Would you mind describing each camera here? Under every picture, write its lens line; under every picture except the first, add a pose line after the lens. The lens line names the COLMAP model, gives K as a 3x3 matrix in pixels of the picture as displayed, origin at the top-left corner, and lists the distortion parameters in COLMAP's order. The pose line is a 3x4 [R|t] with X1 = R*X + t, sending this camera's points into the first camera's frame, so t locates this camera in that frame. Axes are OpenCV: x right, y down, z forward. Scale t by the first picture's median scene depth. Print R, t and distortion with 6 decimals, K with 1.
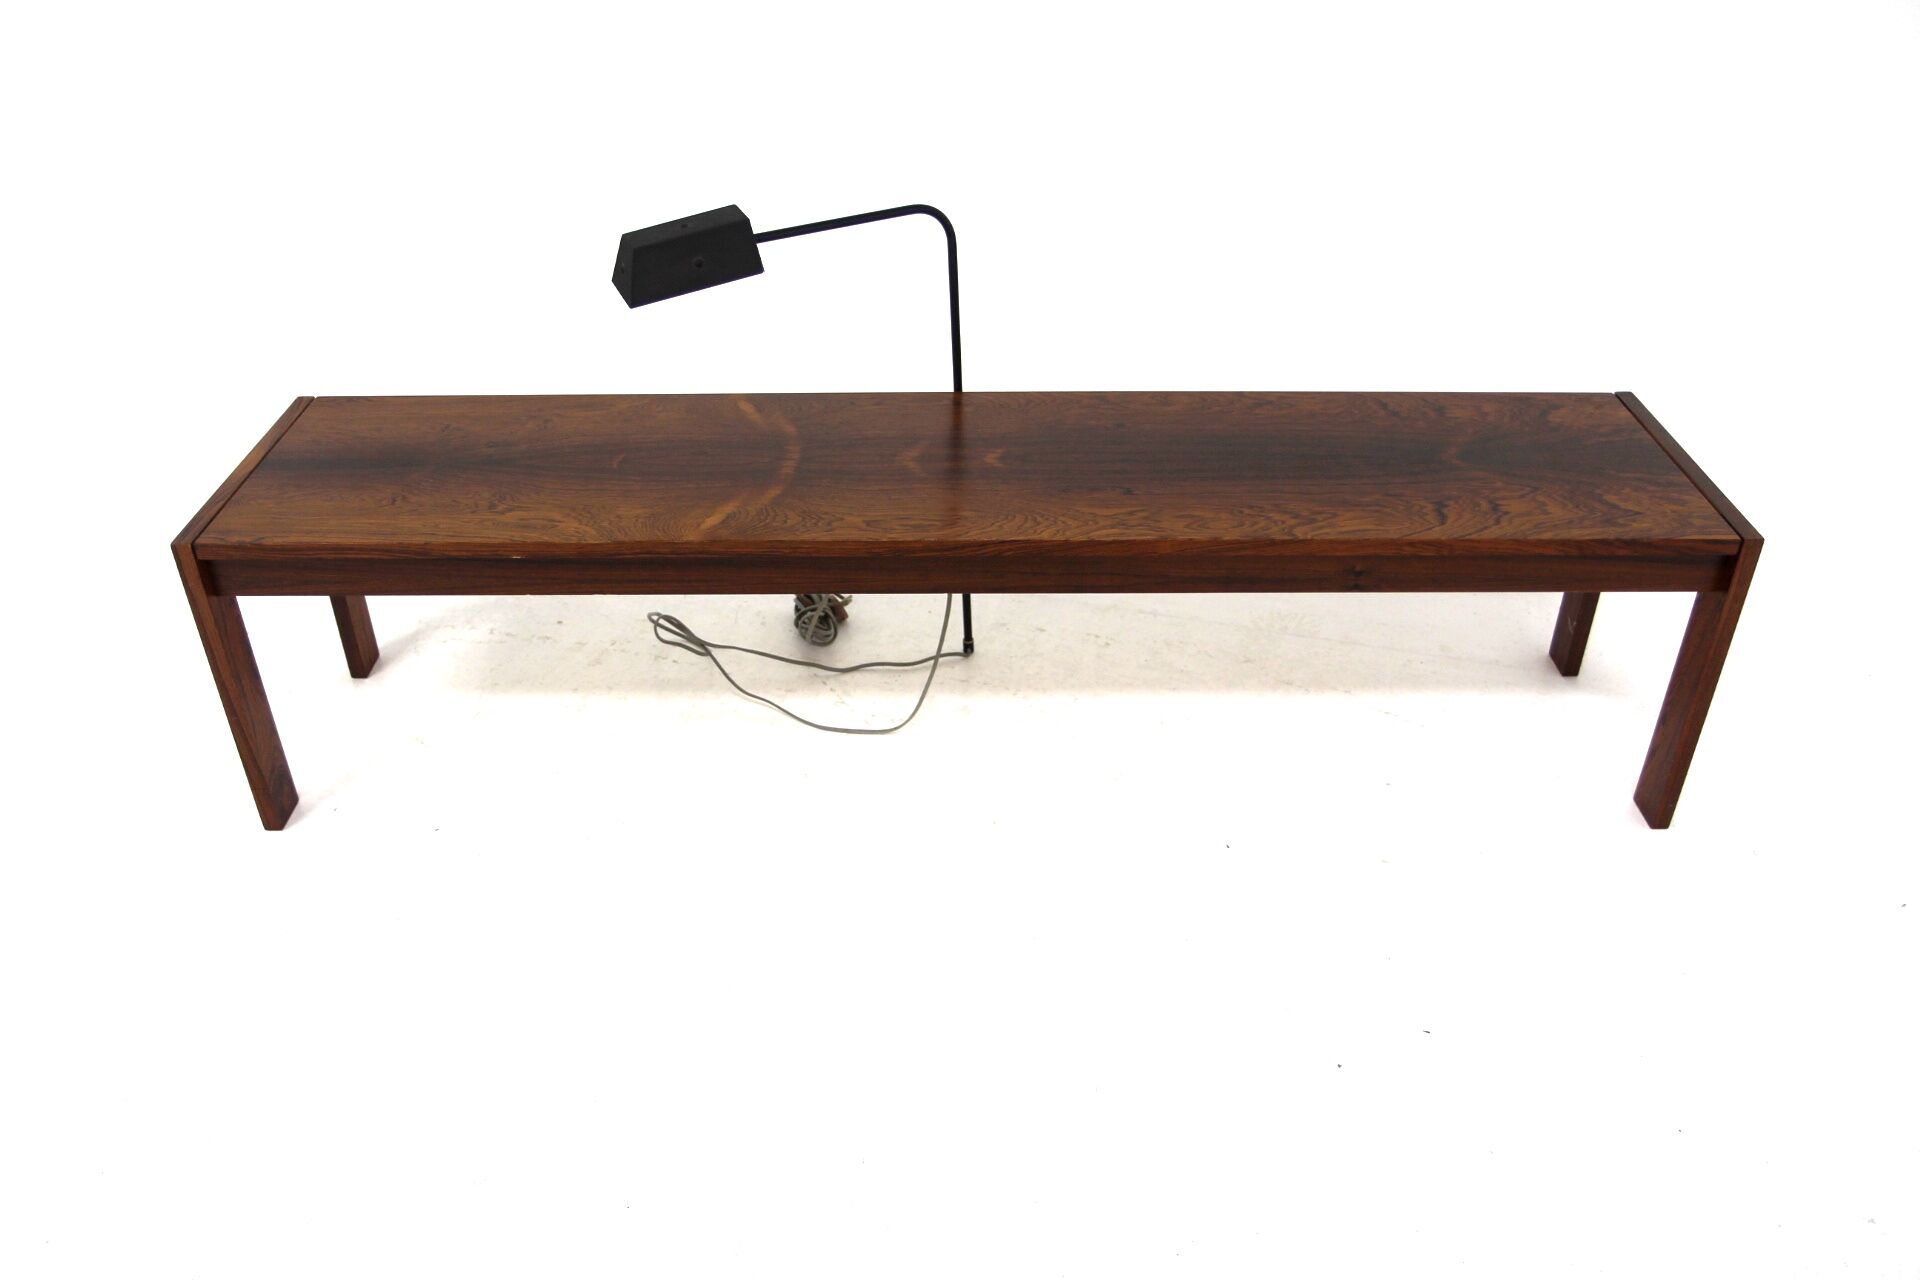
lens RADIAL K [[1483.3, 0, 958.5], [0, 1483.3, 639.2], [0, 0, 1]] dist [-0.071598, 0.010686]
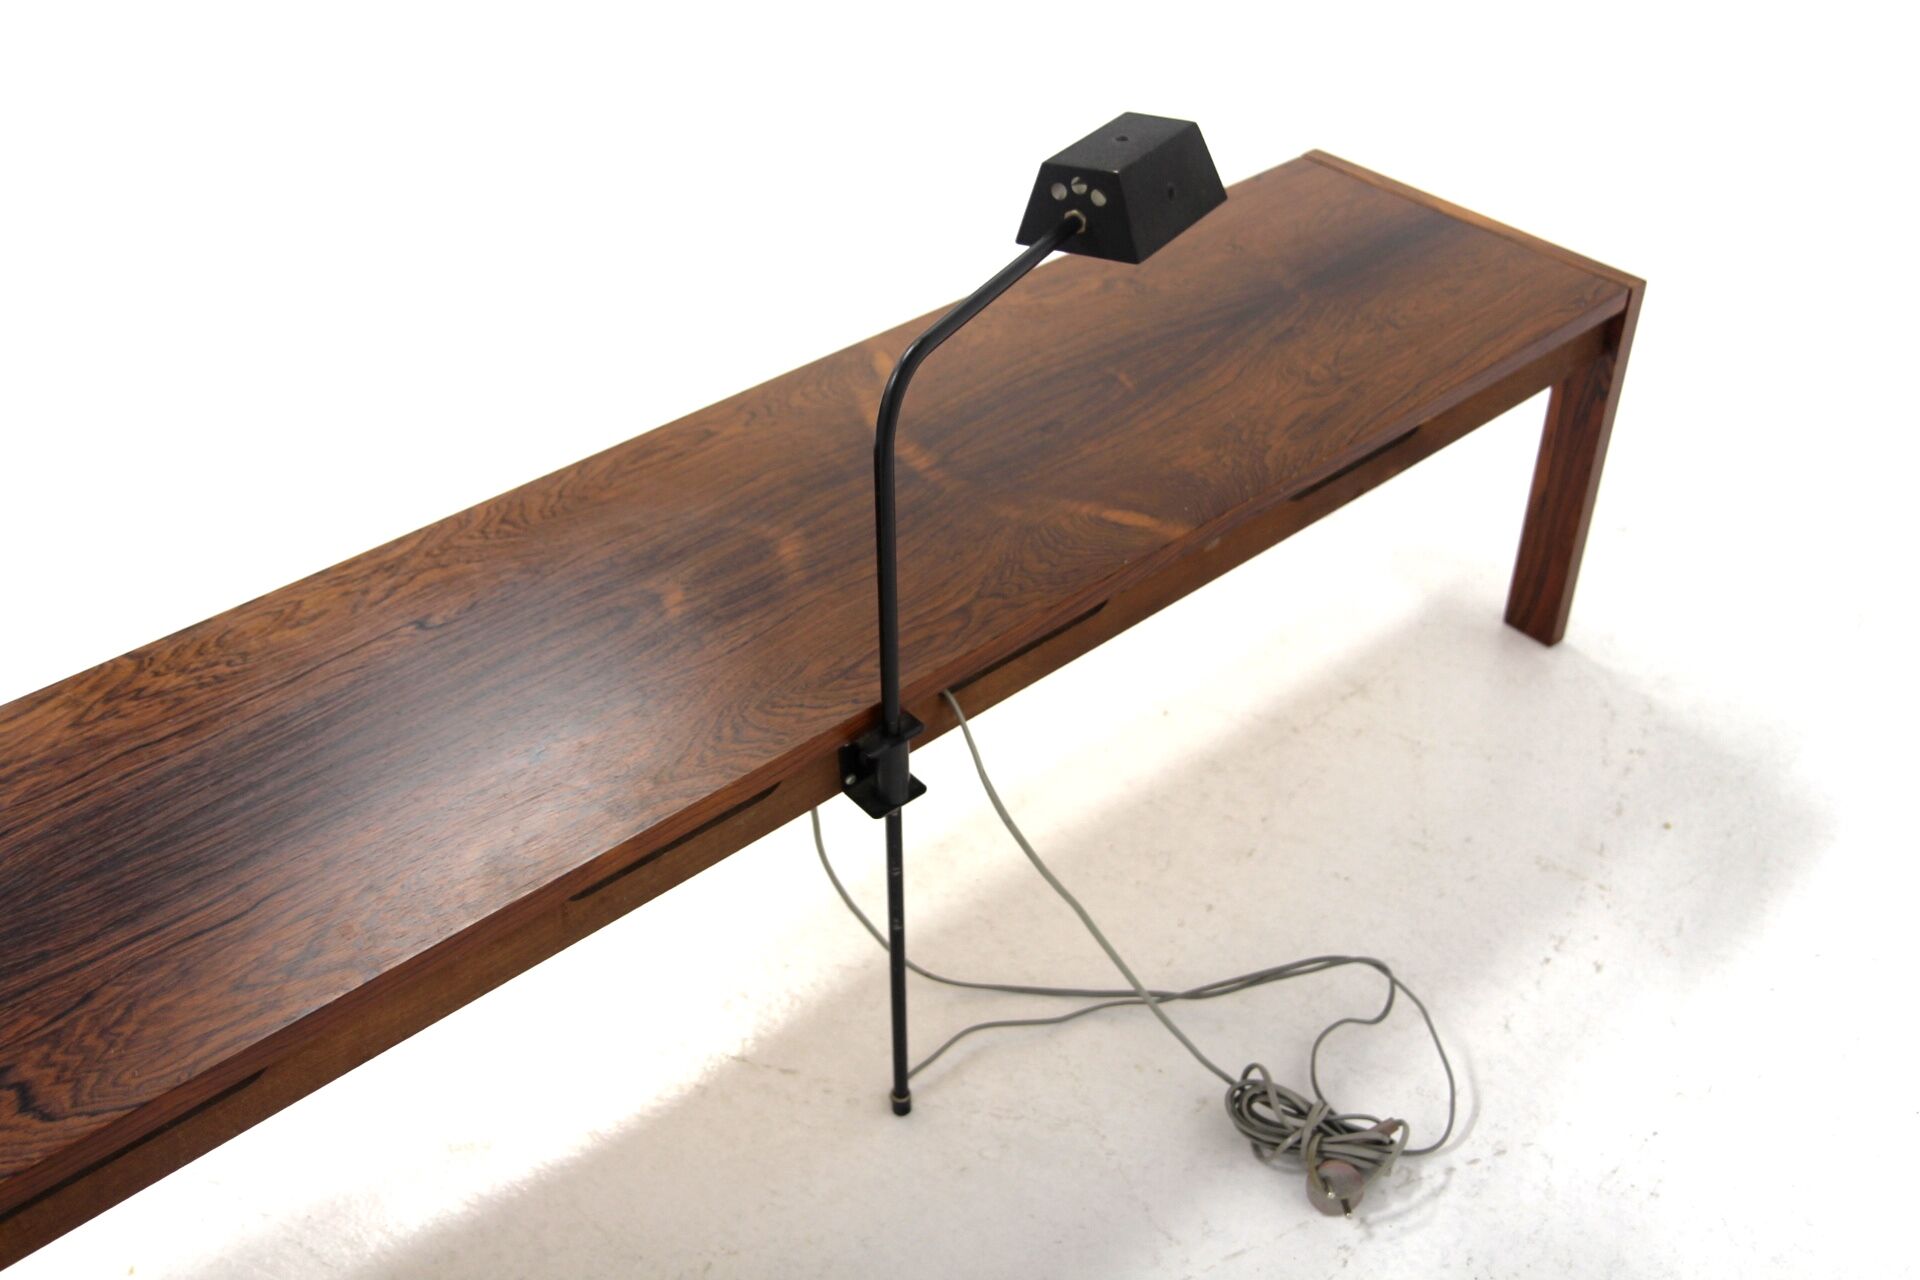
lens RADIAL K [[1832.1, 0, 943.1], [0, 1832.1, 639.8], [0, 0, 1]] dist [0.015808, 0.000000]
pose [[-0.772710, 0.419331, -0.476531, 0.317631], [-0.325544, 0.382680, 0.864625, -0.840434], [0.544923, 0.823236, -0.159190, 1.256779]]
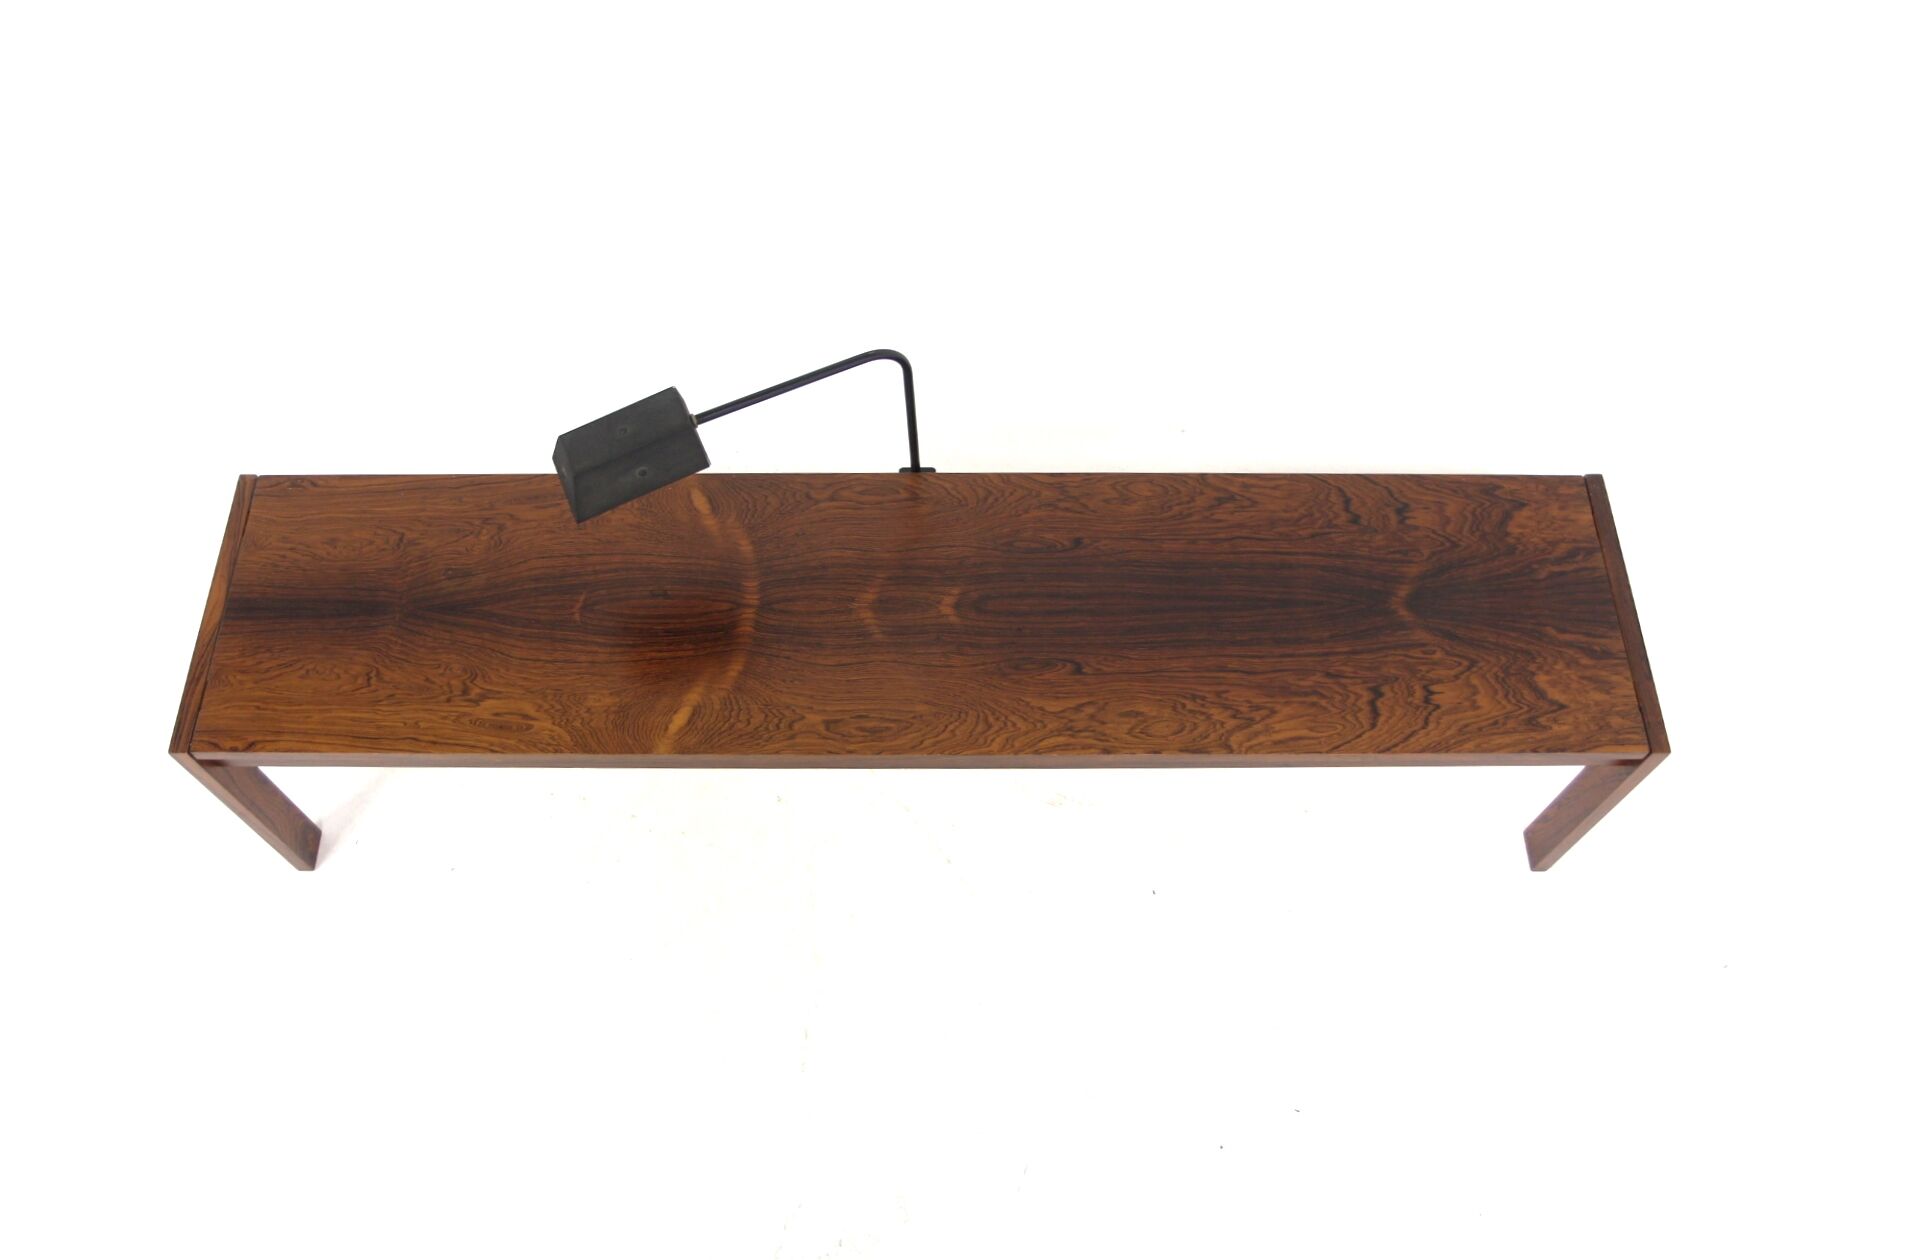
lens RADIAL K [[1482.8, 0, 949.7], [0, 1482.8, 625.7], [0, 0, 1]] dist [-0.070466, -0.002092]
pose [[0.999944, 0.001809, 0.010406, 0.014094], [-0.006468, 0.883802, 0.467816, -0.615453], [-0.008351, -0.467857, 0.883765, 0.100093]]
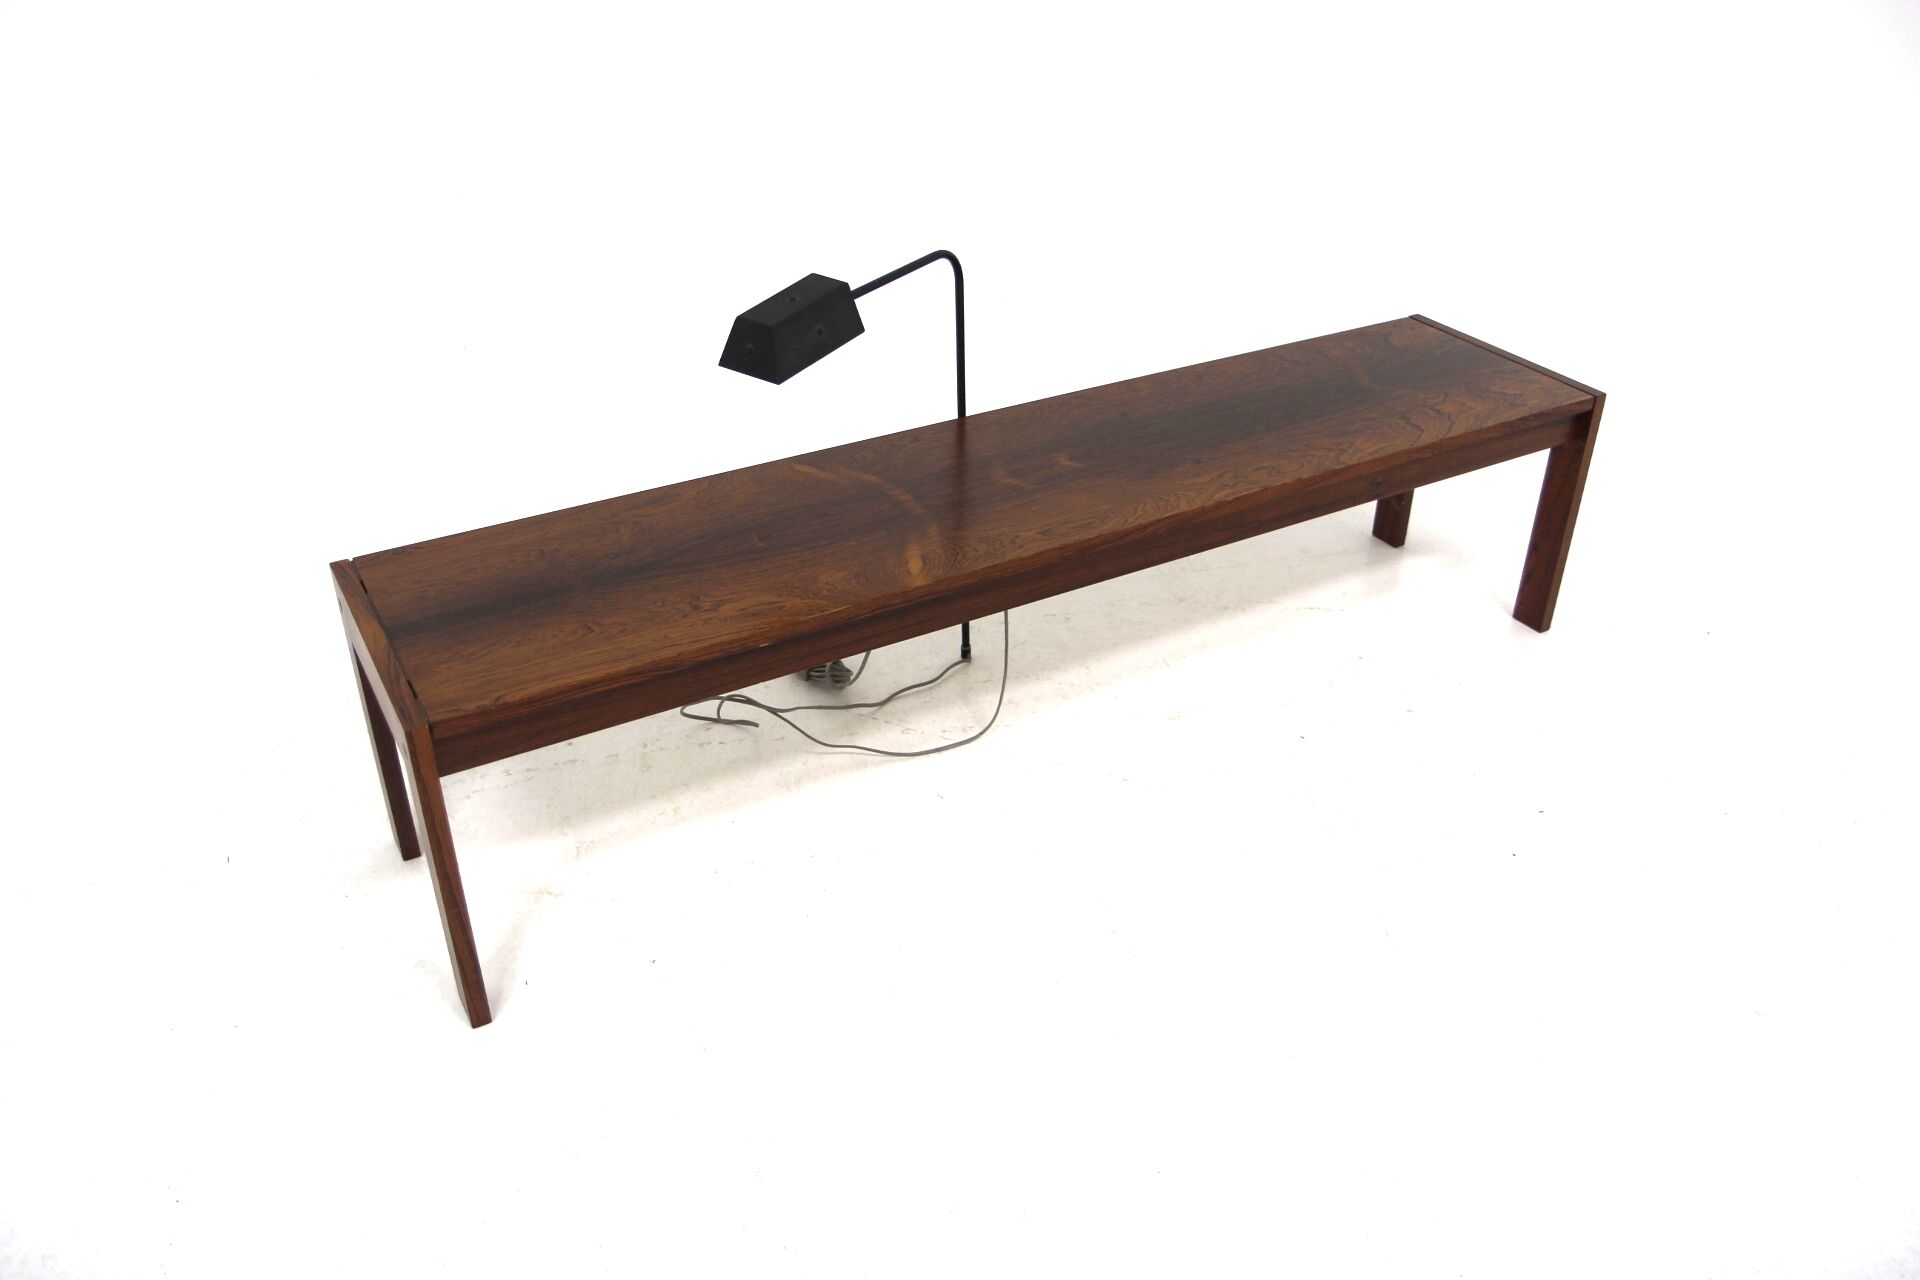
lens RADIAL K [[1483.3, 0, 955.2], [0, 1483.3, 641.1], [0, 0, 1]] dist [-0.071598, 0.010686]
pose [[0.864866, -0.258664, 0.430233, -0.594663], [0.269575, 0.962282, 0.036634, -0.057687], [-0.423482, 0.084297, 0.901974, 0.039714]]
